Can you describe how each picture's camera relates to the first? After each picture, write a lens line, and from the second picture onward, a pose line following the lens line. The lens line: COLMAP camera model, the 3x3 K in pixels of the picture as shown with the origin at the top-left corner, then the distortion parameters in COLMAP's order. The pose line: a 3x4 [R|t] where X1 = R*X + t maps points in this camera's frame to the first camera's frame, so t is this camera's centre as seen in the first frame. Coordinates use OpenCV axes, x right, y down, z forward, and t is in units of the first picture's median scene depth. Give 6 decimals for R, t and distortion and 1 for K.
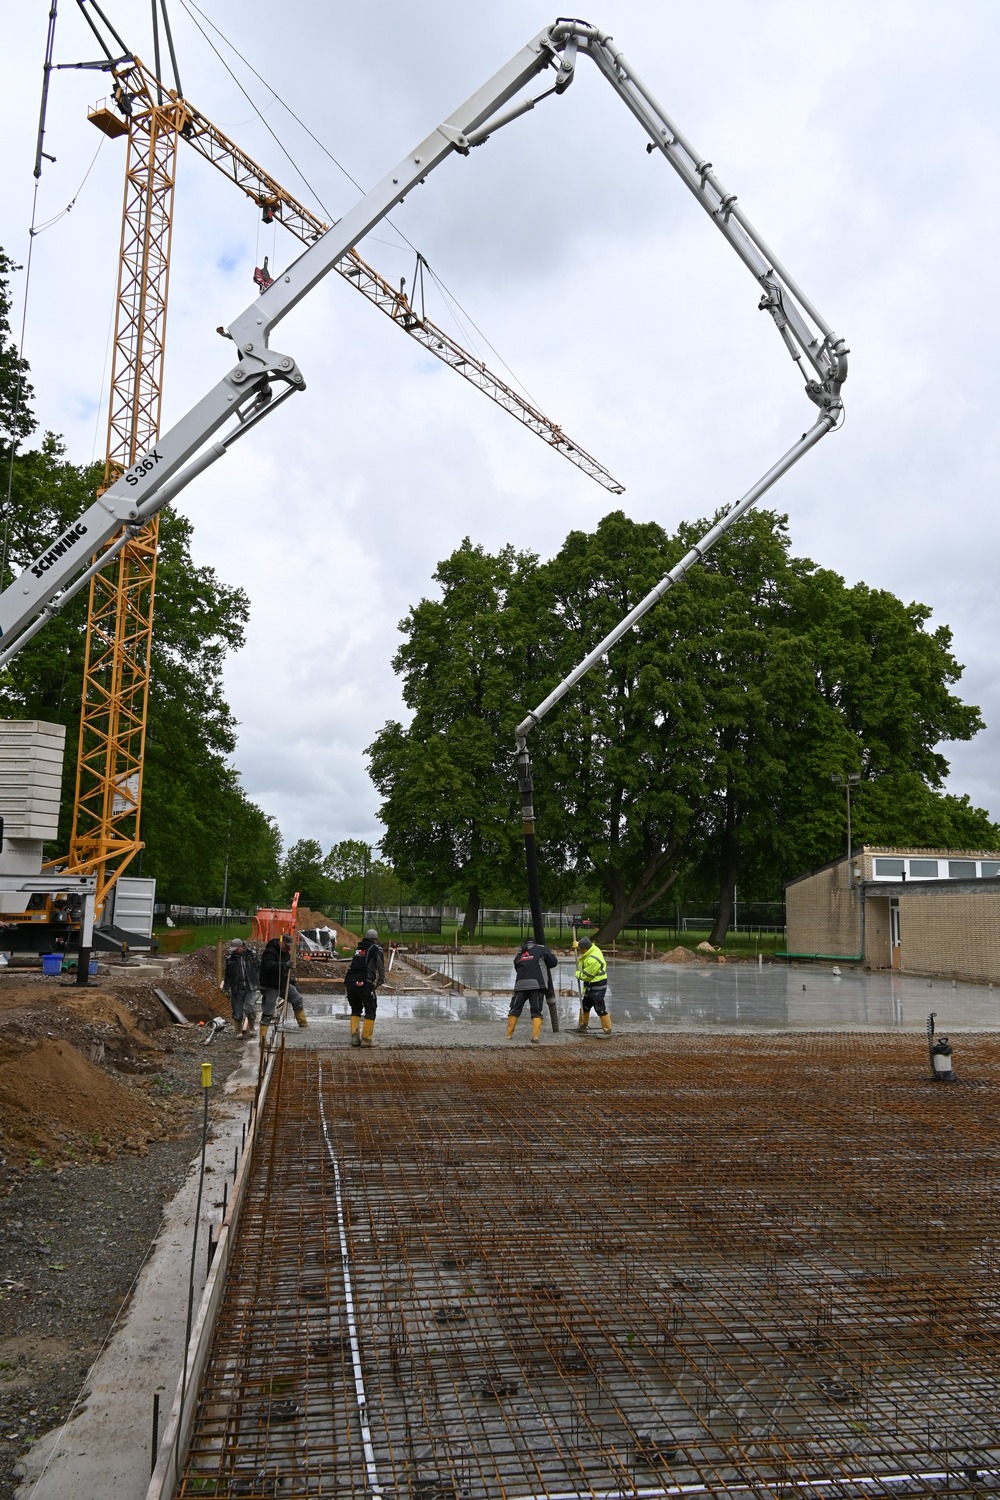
lens RADIAL K [[1127.5, 0, 498.1], [0, 1127.5, 744.4], [0, 0, 1]] dist [-0.000656, -0.001066]
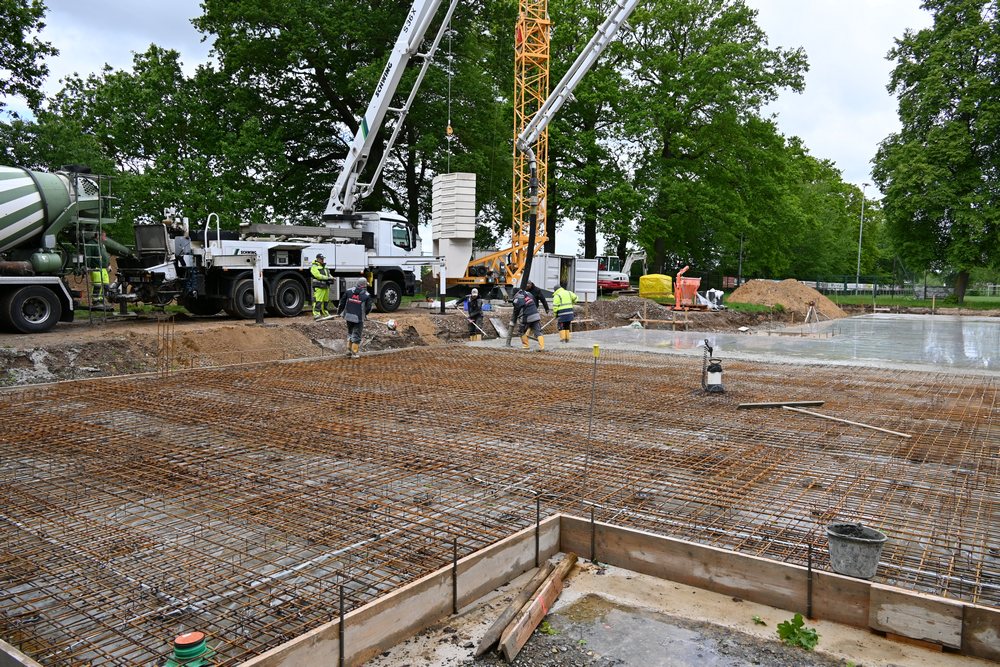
lens RADIAL K [[750.9, 0, 503.9], [0, 750.9, 332.4], [0, 0, 1]] dist [0.007704, -0.003944]
pose [[0.713992, 0.039104, -0.699061, 0.208210], [0.103803, 0.981493, 0.160923, 0.018454], [0.692416, -0.187462, 0.696719, 0.066592]]
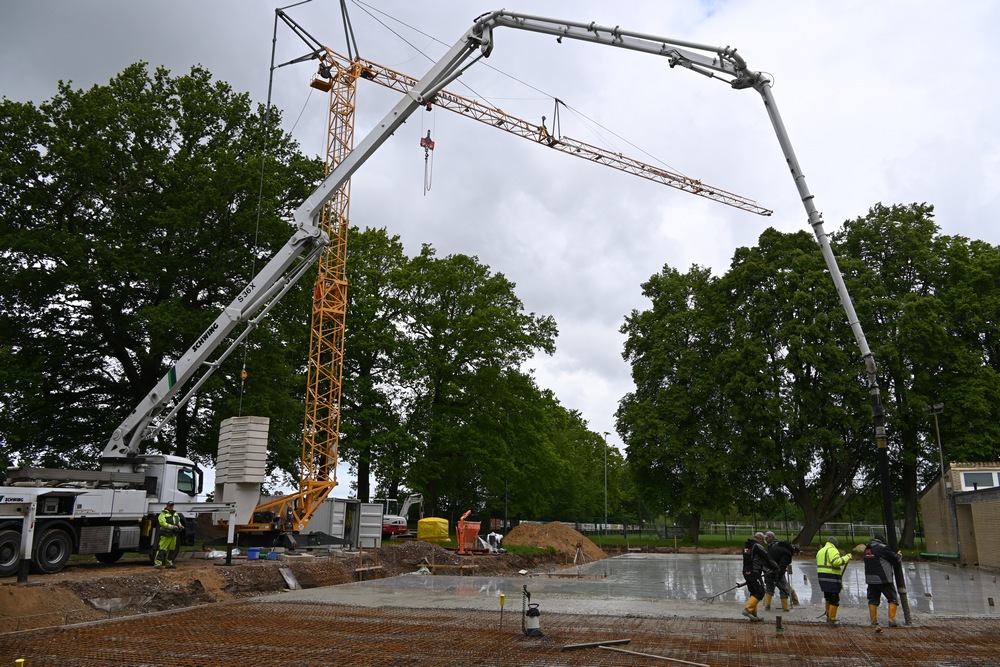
lens RADIAL K [[750.9, 0, 503.9], [0, 750.9, 332.4], [0, 0, 1]] dist [0.007704, -0.003944]
pose [[0.895334, -0.123799, -0.427845, 0.204341], [0.077679, 0.989275, -0.123695, 0.011016], [0.438569, 0.077514, 0.895348, 0.035048]]
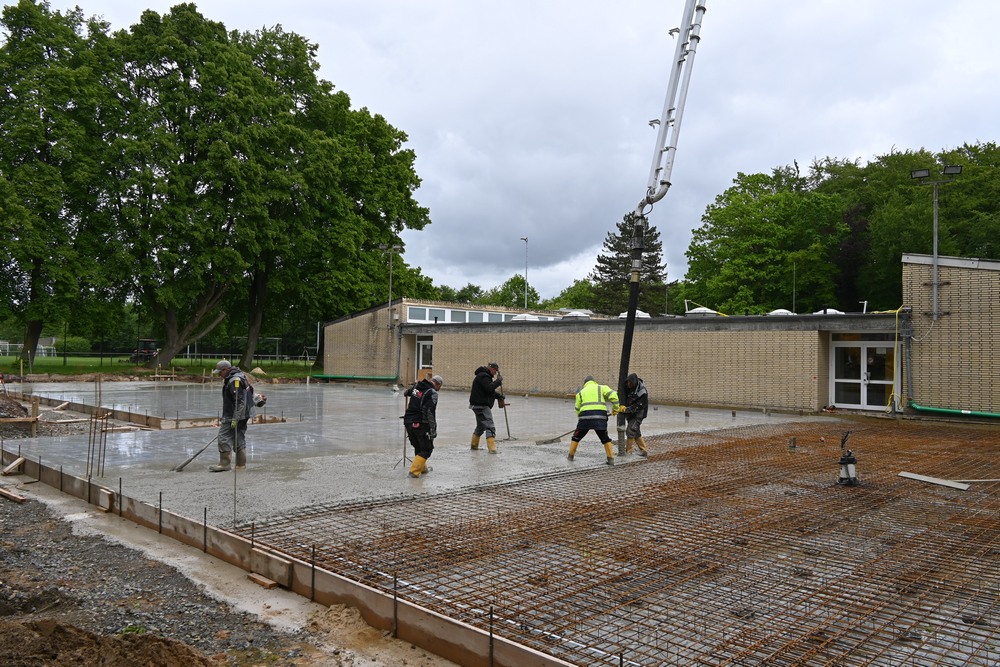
lens RADIAL K [[751.7, 0, 518.4], [0, 751.7, 333.0], [0, 0, 1]] dist [-0.000656, -0.001066]
pose [[0.790842, 0.011853, 0.611905, -0.099369], [-0.092834, 0.990567, 0.100793, 0.021498], [-0.604938, -0.136517, 0.784483, 0.148617]]
